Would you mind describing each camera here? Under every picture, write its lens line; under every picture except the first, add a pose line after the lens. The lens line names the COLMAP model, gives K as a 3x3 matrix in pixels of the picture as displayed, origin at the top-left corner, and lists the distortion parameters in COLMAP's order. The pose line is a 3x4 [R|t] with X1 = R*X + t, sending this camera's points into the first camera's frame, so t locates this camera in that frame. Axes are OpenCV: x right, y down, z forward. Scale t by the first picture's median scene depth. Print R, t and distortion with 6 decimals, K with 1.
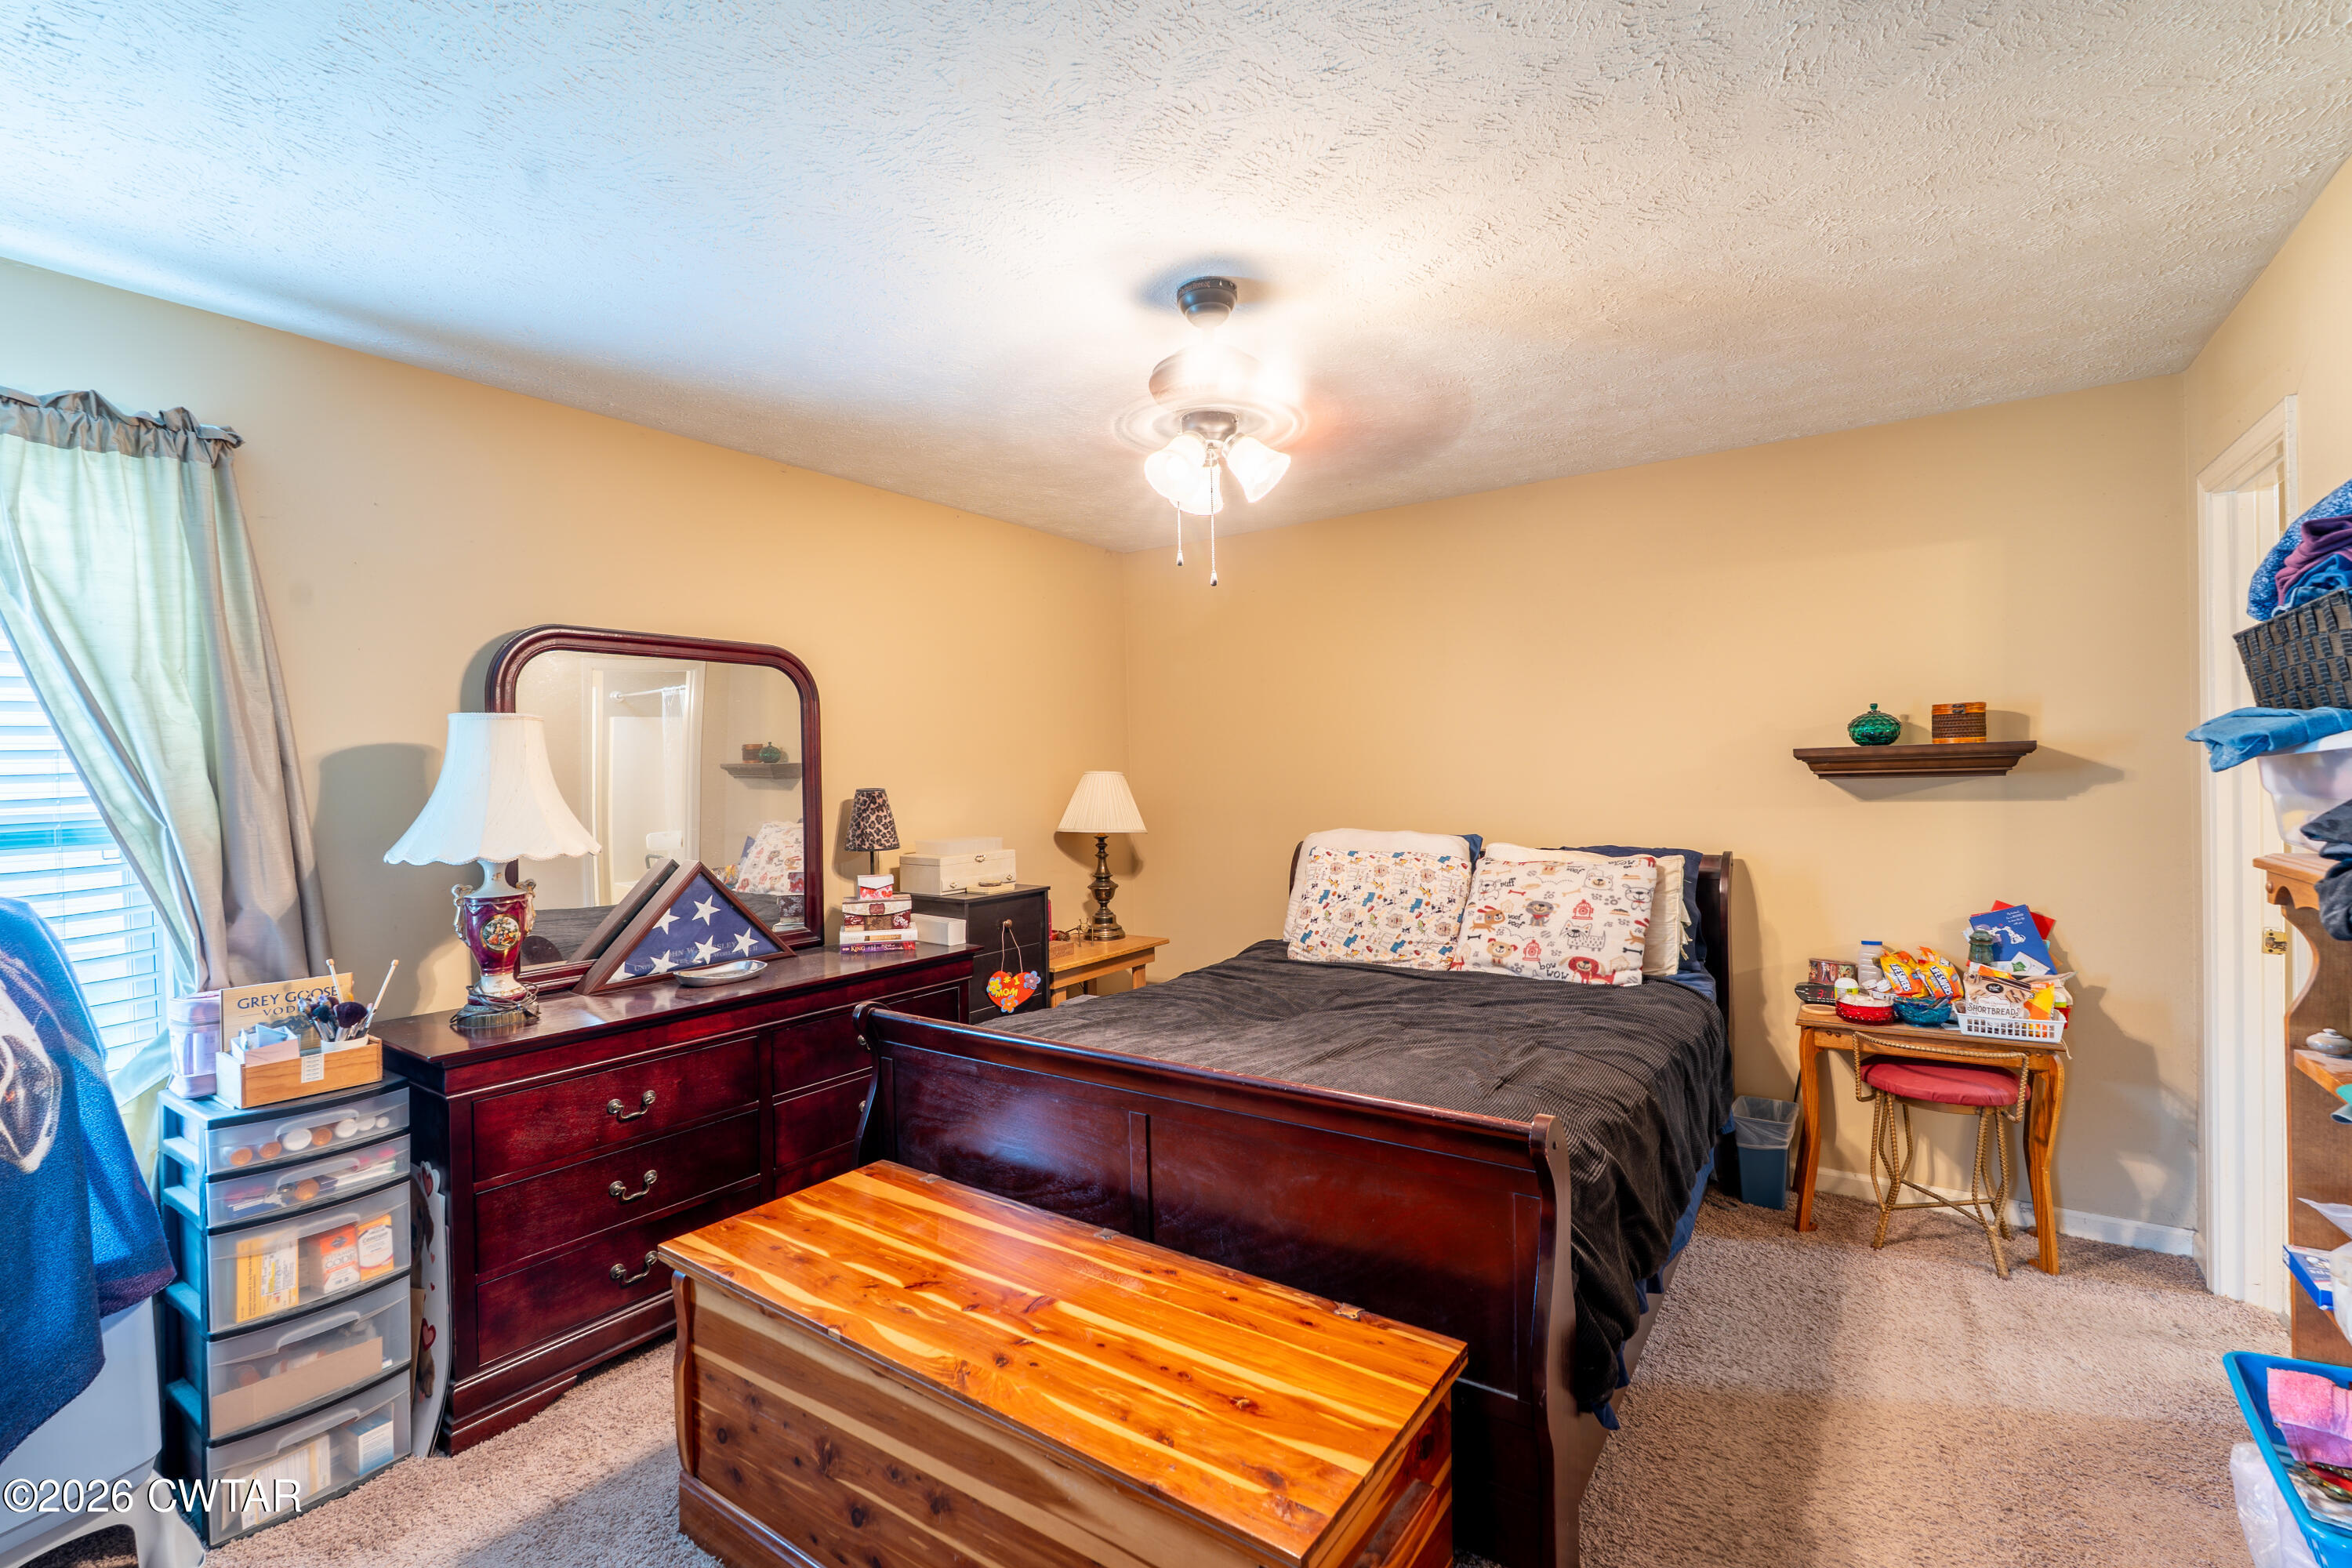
lens RADIAL K [[1034.2, 0, 1176.0], [0, 1034.2, 784.0], [0, 0, 1]] dist [-0.003168, 0.000280]
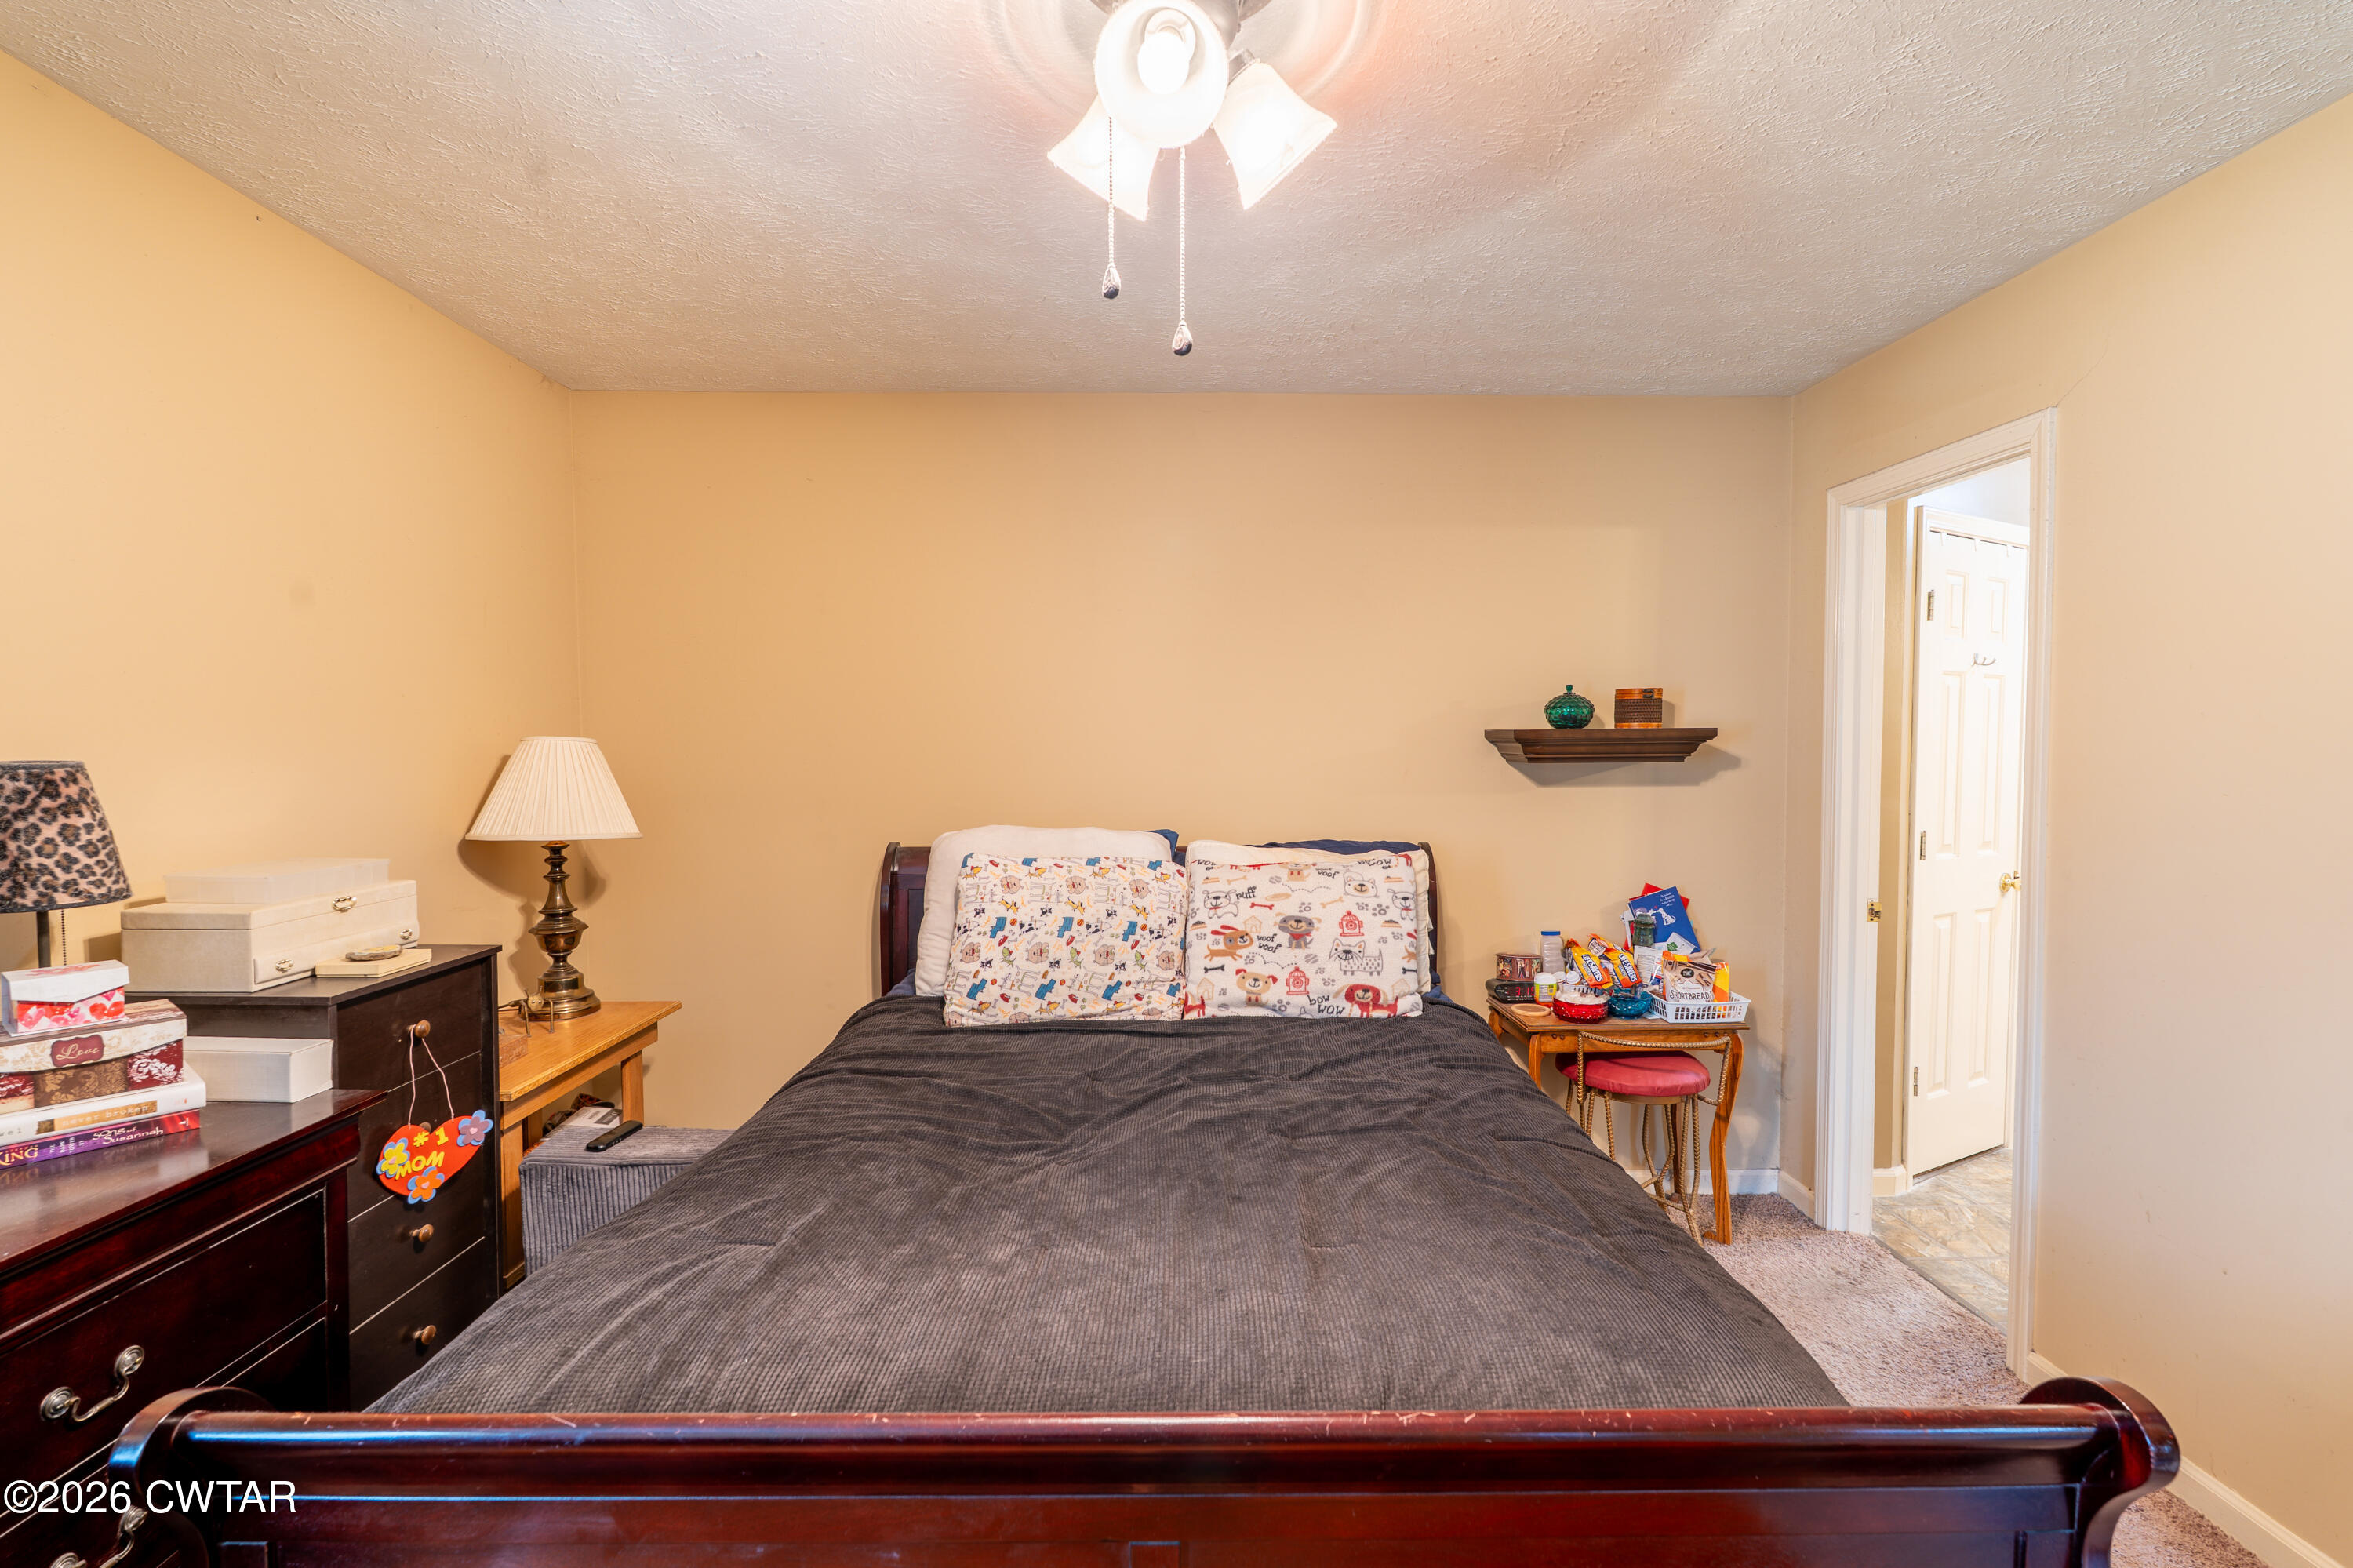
lens RADIAL K [[1034.7, 0, 1176.5], [0, 1034.7, 784.0], [0, 0, 1]] dist [-0.003168, 0.000280]
pose [[0.815797, -0.001339, 0.578337, -0.168918], [-0.010177, 0.999809, 0.016669, 0.001809], [-0.578249, -0.019484, 0.815627, 0.408619]]
